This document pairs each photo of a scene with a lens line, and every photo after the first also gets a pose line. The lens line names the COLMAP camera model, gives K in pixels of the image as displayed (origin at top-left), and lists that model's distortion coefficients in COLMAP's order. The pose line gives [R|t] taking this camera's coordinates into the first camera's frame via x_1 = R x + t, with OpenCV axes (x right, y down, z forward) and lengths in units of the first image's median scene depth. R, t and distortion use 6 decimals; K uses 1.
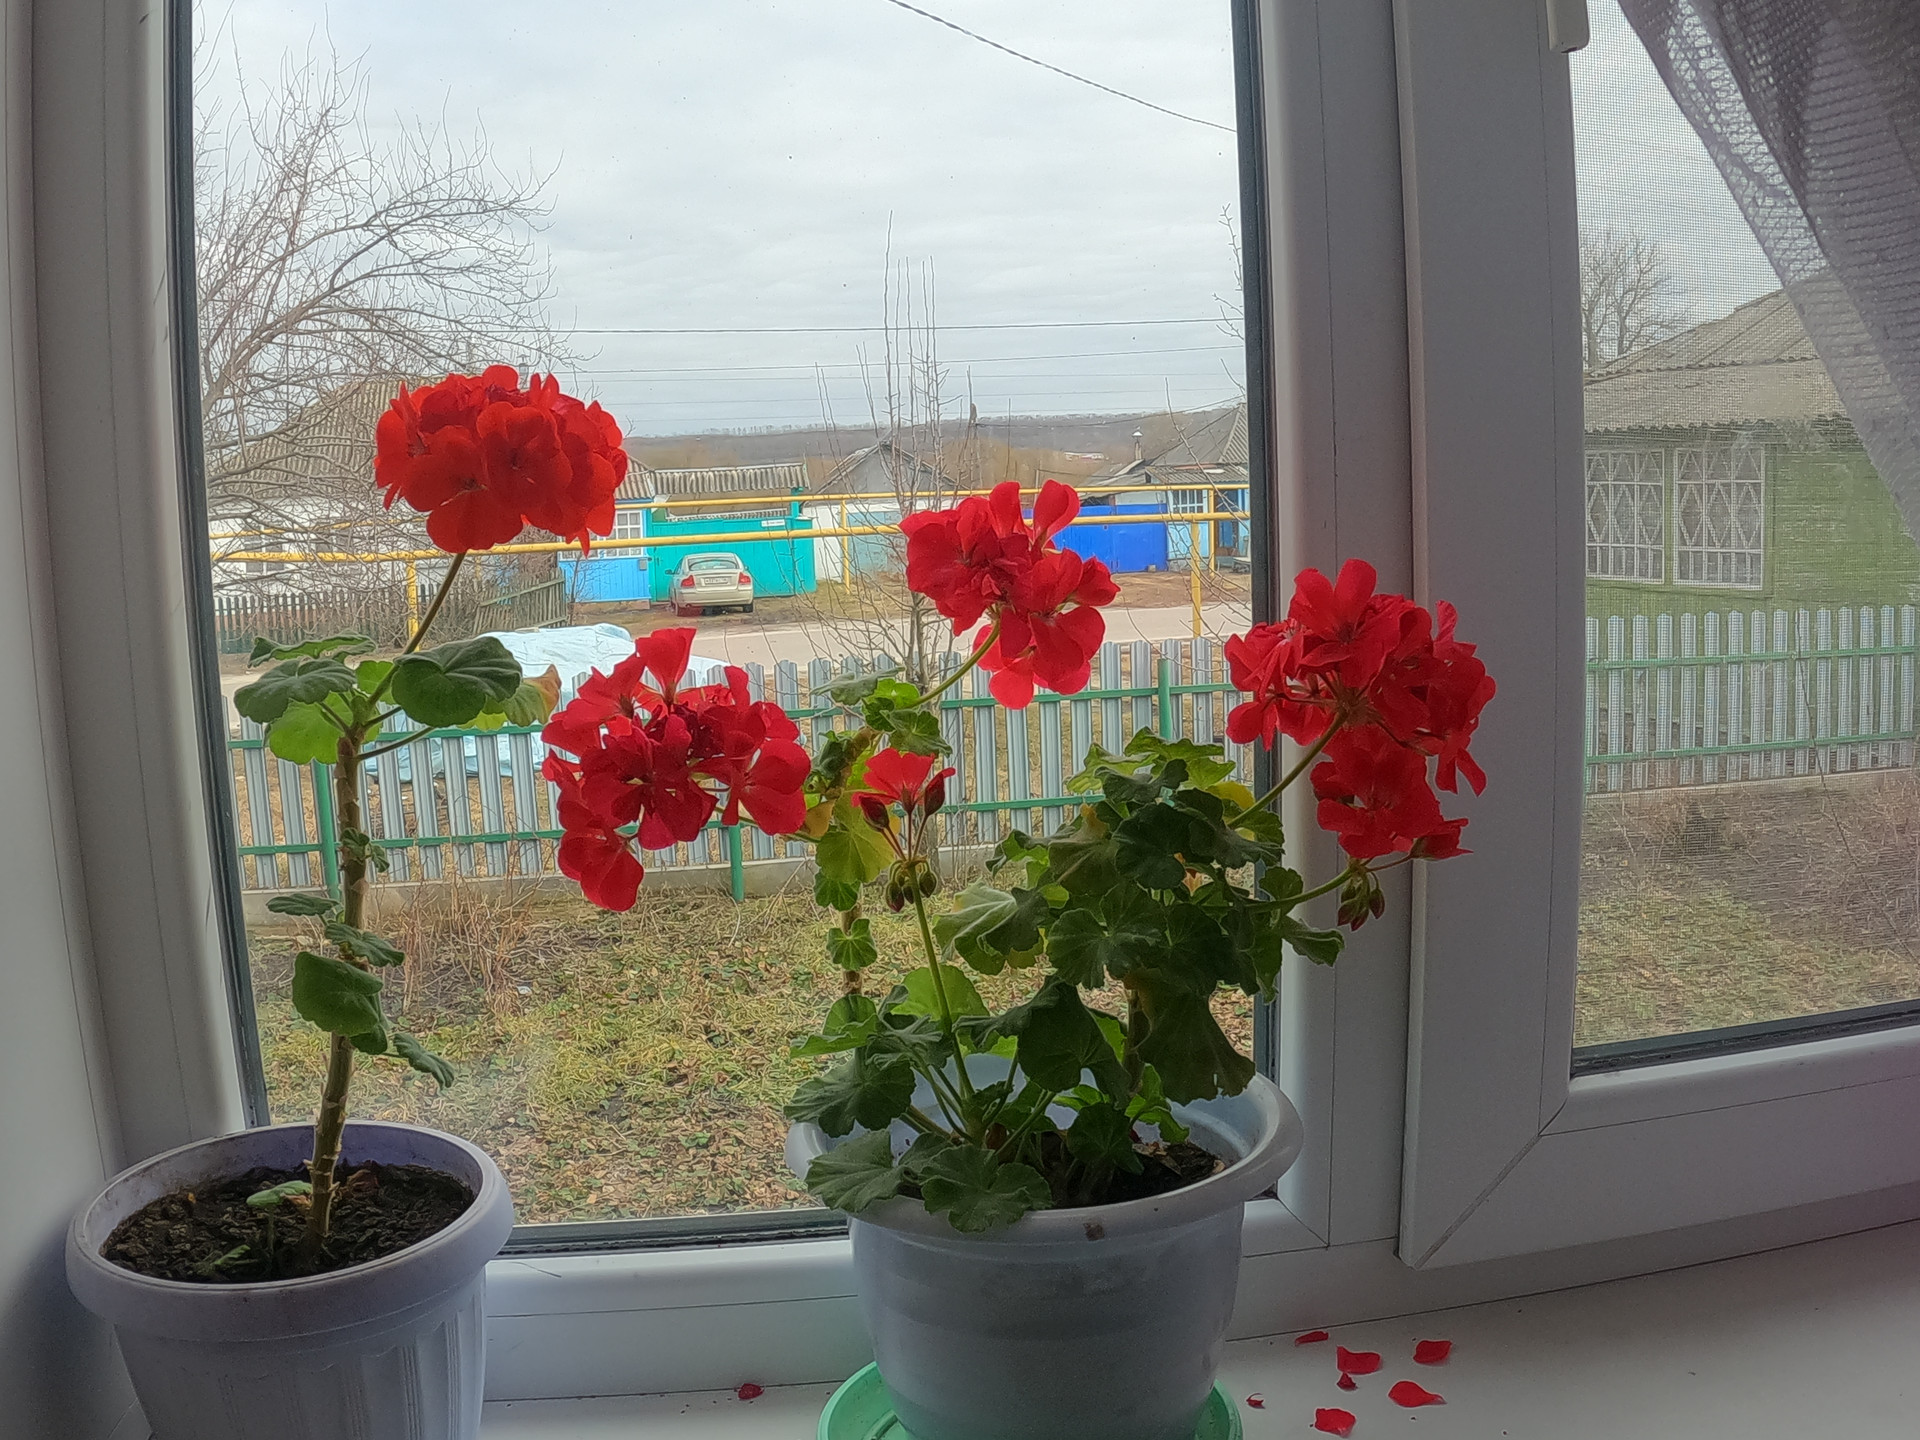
lens RADIAL K [[1696.6, 0, 960.0], [0, 1696.6, 720.0], [0, 0, 1]] dist [-0.284912, 0.123345]
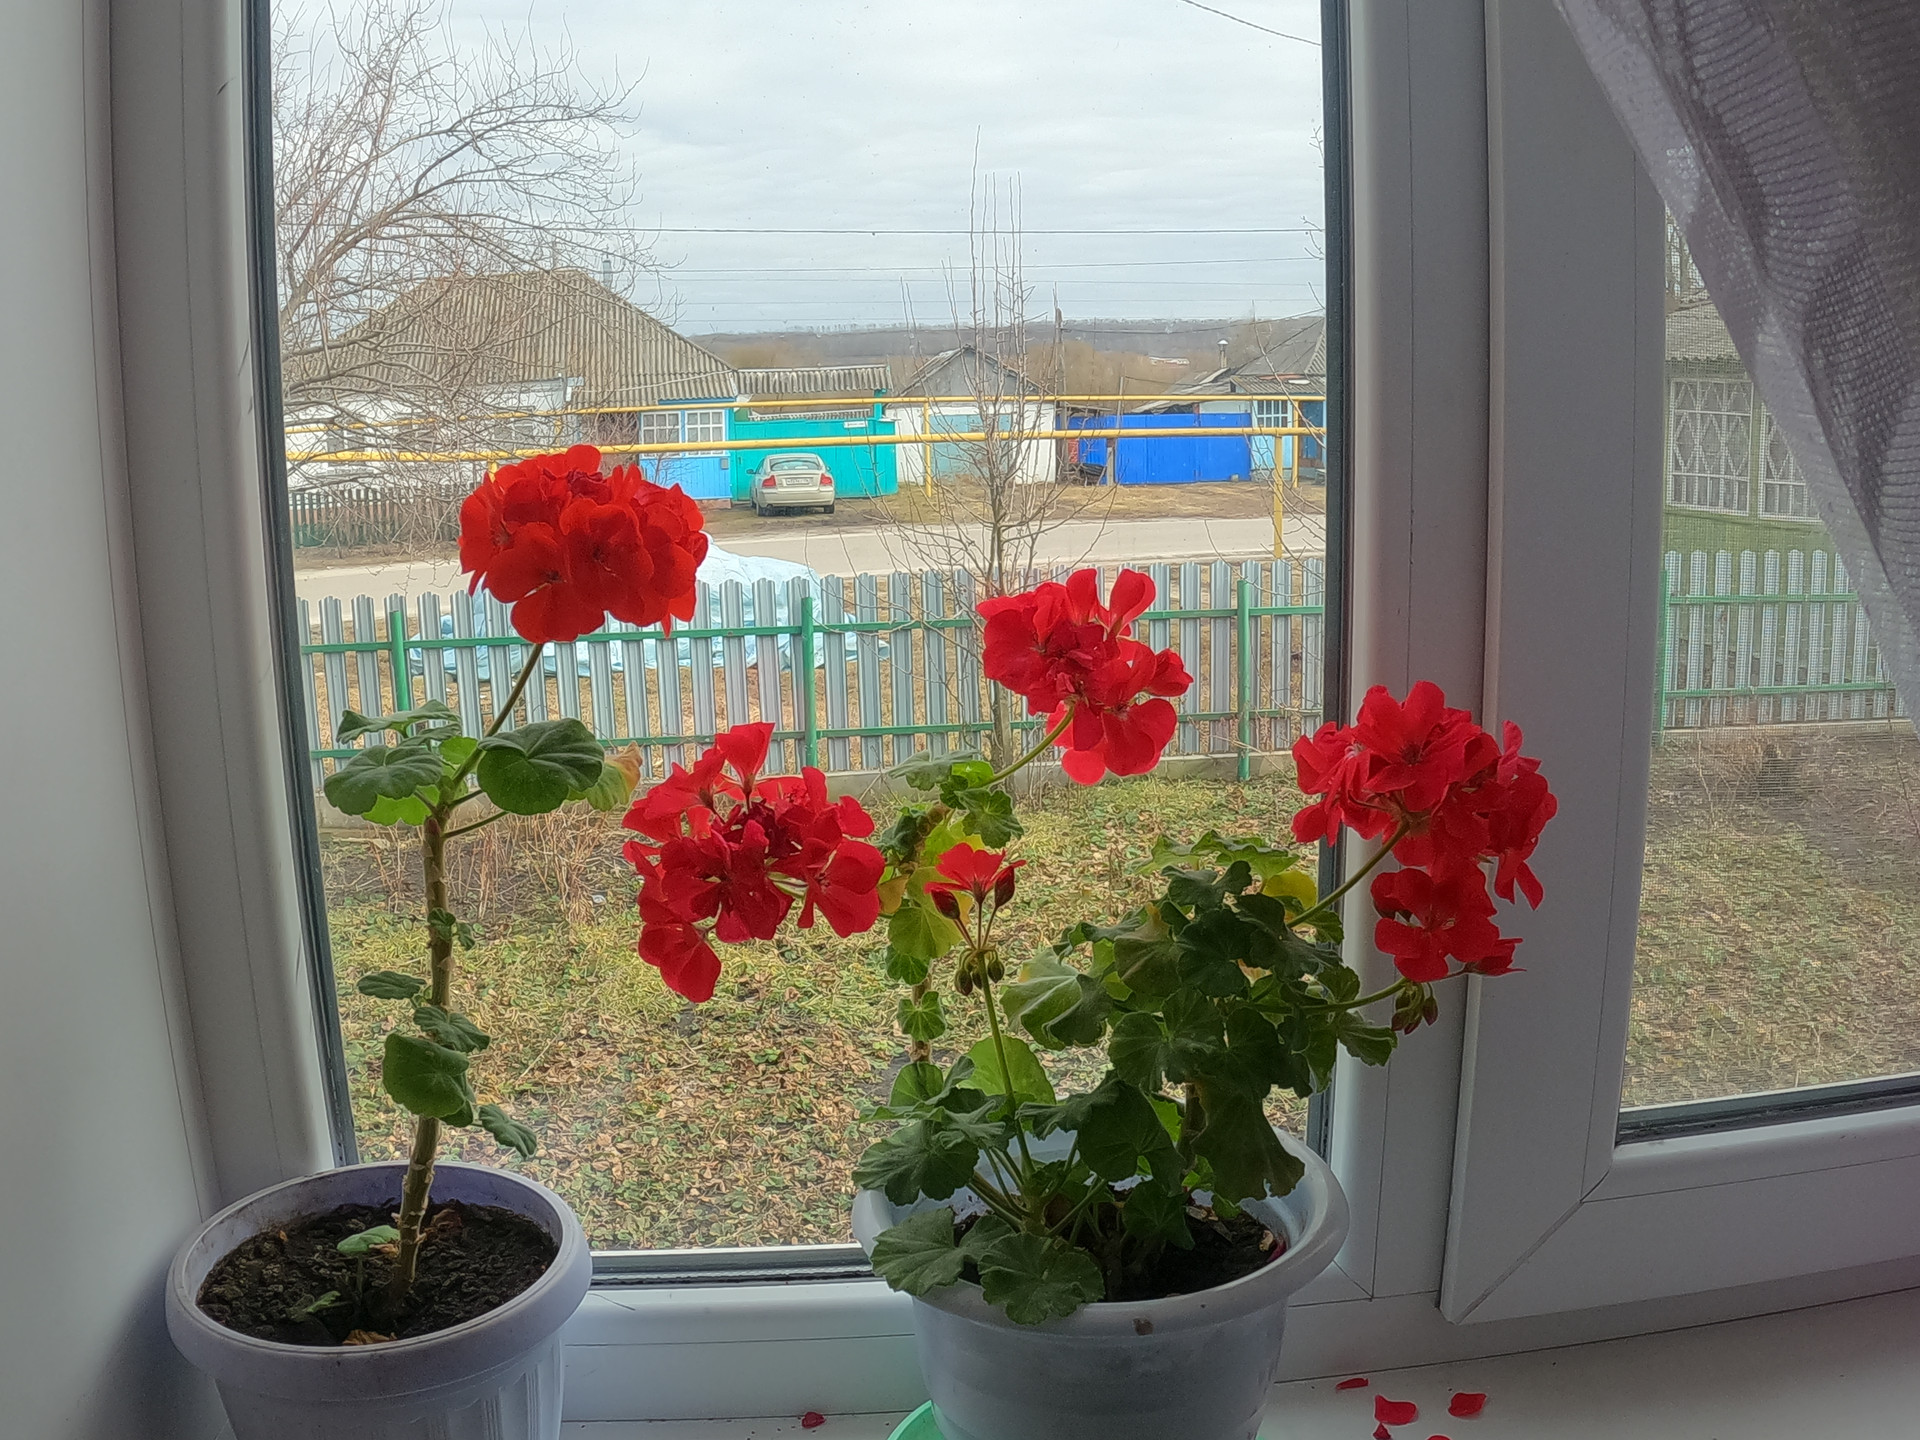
lens RADIAL K [[1696.6, 0, 960.0], [0, 1696.6, 720.0], [0, 0, 1]] dist [-0.284912, 0.123345]
pose [[0.998679, 0.024656, -0.045073, 0.001561], [-0.022007, 0.998054, 0.058343, -0.109044], [0.046424, -0.057274, 0.997279, -0.016487]]
